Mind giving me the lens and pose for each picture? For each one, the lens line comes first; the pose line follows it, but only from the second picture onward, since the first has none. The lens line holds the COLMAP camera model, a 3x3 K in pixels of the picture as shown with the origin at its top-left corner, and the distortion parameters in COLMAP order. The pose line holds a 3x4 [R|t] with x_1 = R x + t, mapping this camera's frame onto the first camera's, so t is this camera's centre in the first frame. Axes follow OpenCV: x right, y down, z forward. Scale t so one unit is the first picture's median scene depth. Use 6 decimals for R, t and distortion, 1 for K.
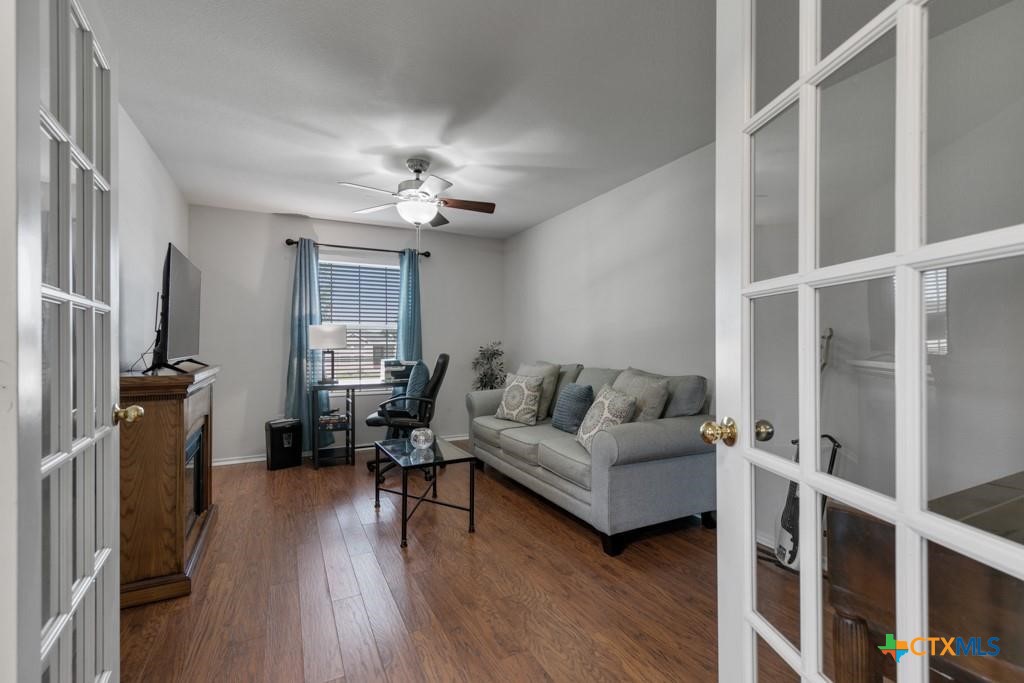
lens RADIAL K [[463.3, 0, 516.4], [0, 463.3, 342.2], [0, 0, 1]] dist [0.010600, -0.003348]
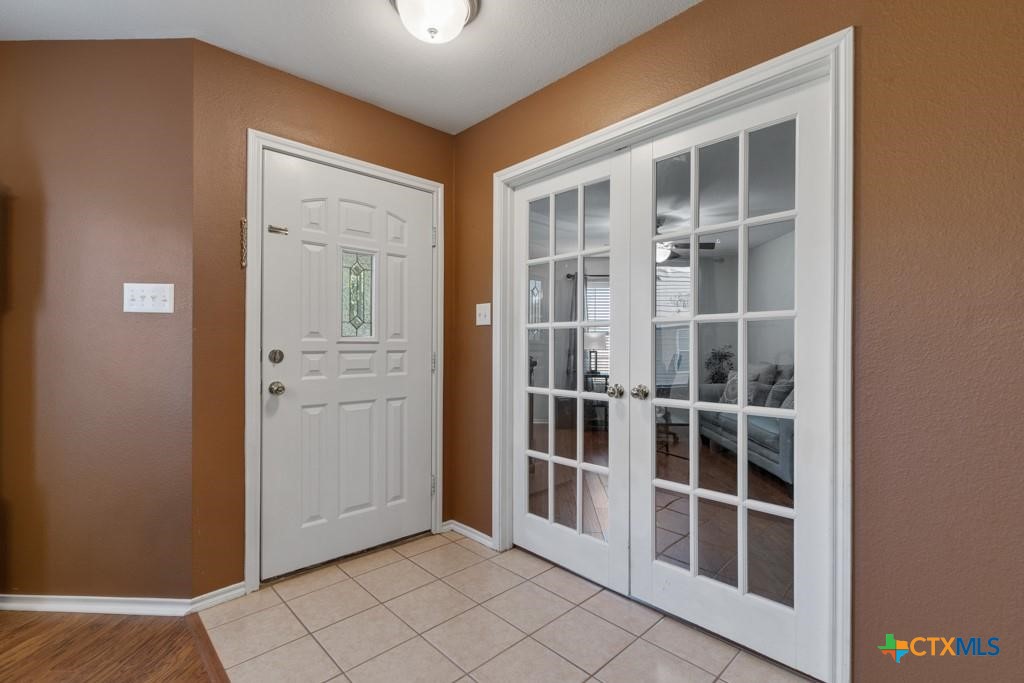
lens RADIAL K [[463.3, 0, 513.8], [0, 463.3, 345.3], [0, 0, 1]] dist [0.010600, -0.003348]
pose [[0.862366, 0.006352, -0.506245, 0.105759], [-0.006054, 0.999979, 0.002234, -0.000501], [0.506249, 0.001139, 0.862387, -0.357425]]
